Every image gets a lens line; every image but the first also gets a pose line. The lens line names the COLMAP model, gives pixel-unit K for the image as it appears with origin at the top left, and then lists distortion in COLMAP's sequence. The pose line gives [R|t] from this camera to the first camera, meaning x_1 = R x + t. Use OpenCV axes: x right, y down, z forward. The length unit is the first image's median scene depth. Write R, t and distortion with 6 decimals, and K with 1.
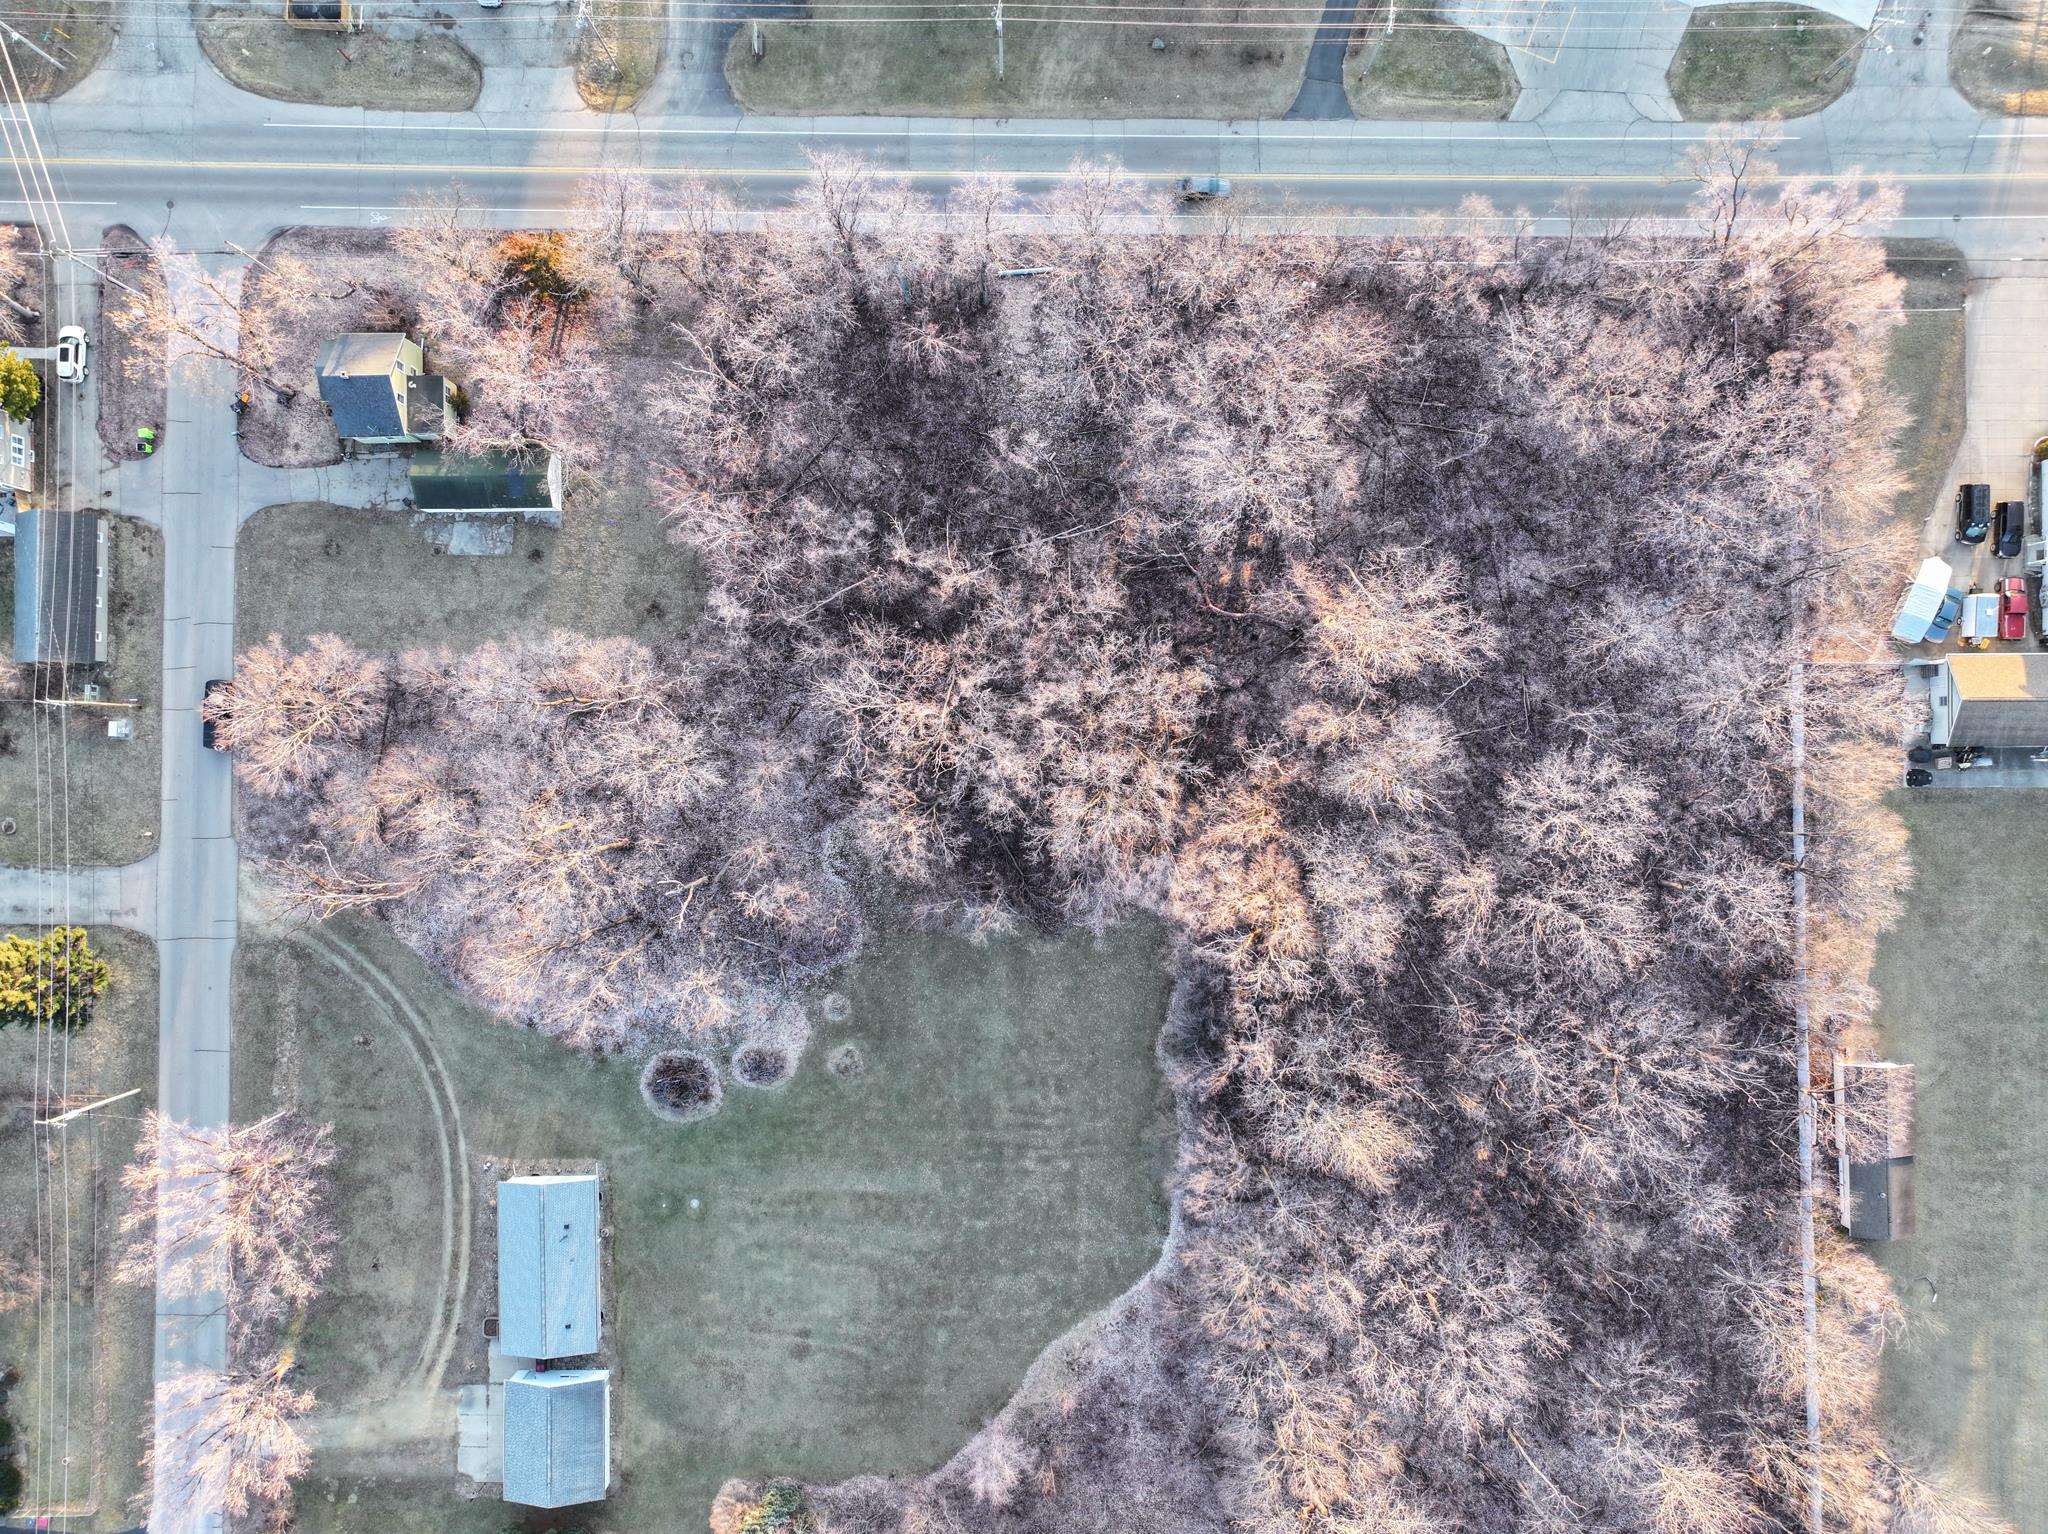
lens RADIAL K [[1425.9, 0, 1021.5], [0, 1425.9, 768.9], [0, 0, 1]] dist [-0.004965, 0.019699]
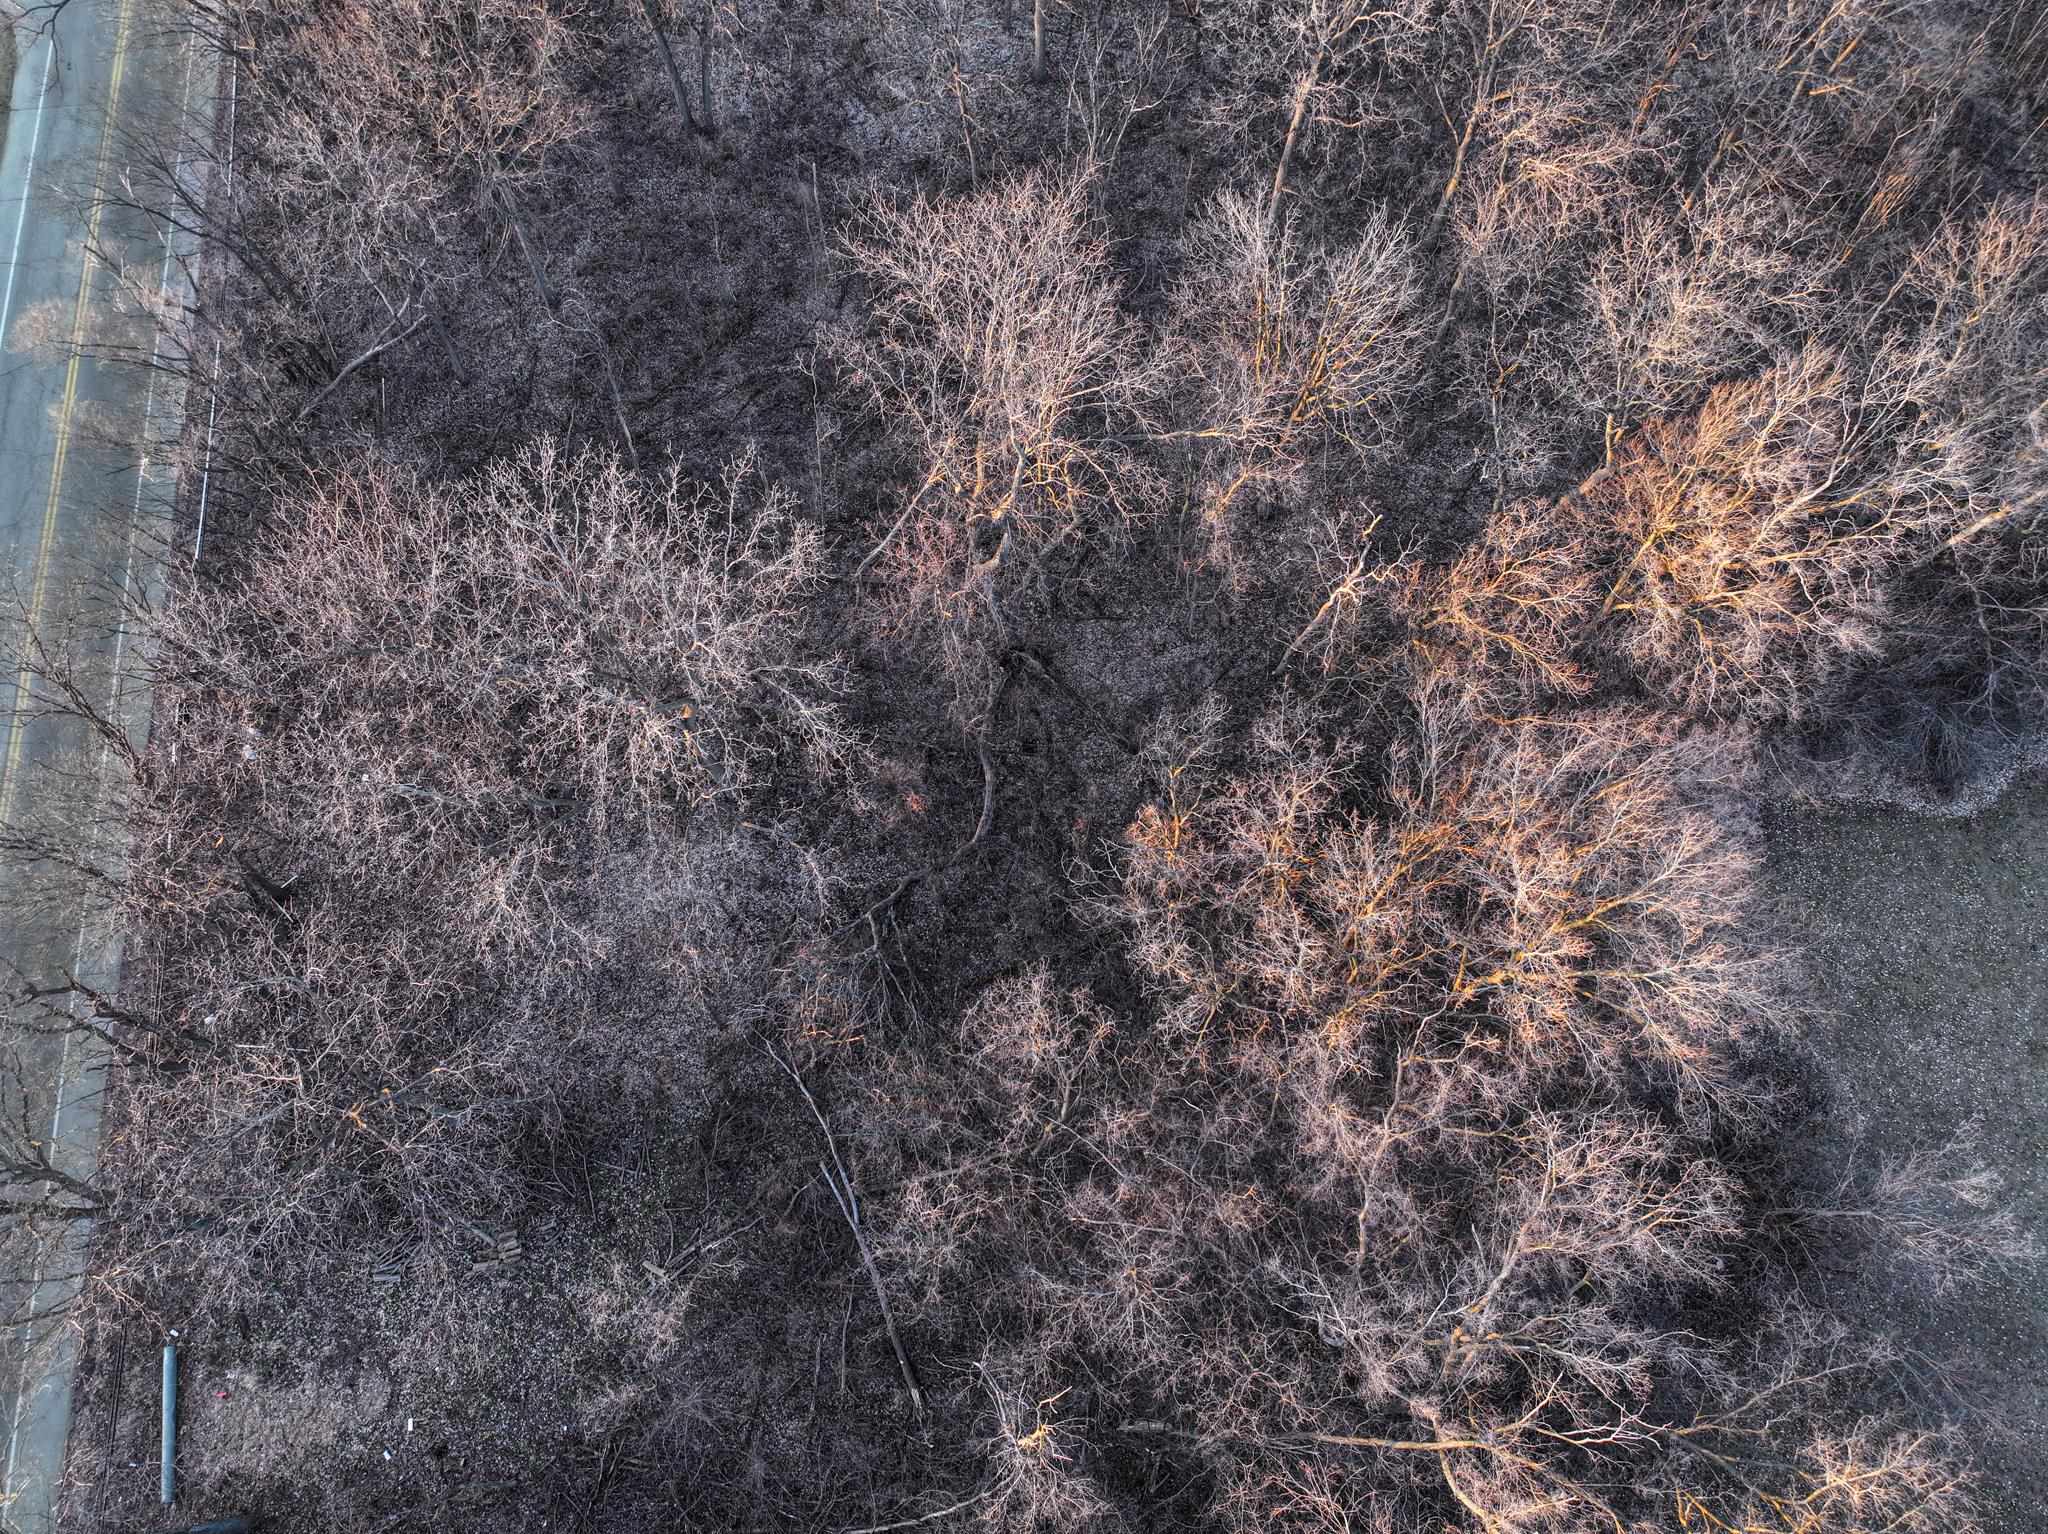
lens RADIAL K [[1425.9, 0, 1036.5], [0, 1425.9, 767.3], [0, 0, 1]] dist [-0.004965, 0.019699]
pose [[-0.153778, -0.902792, 0.401645, -0.028681], [0.988079, -0.137507, 0.069227, -0.122755], [-0.007268, 0.407502, 0.913175, 0.582155]]
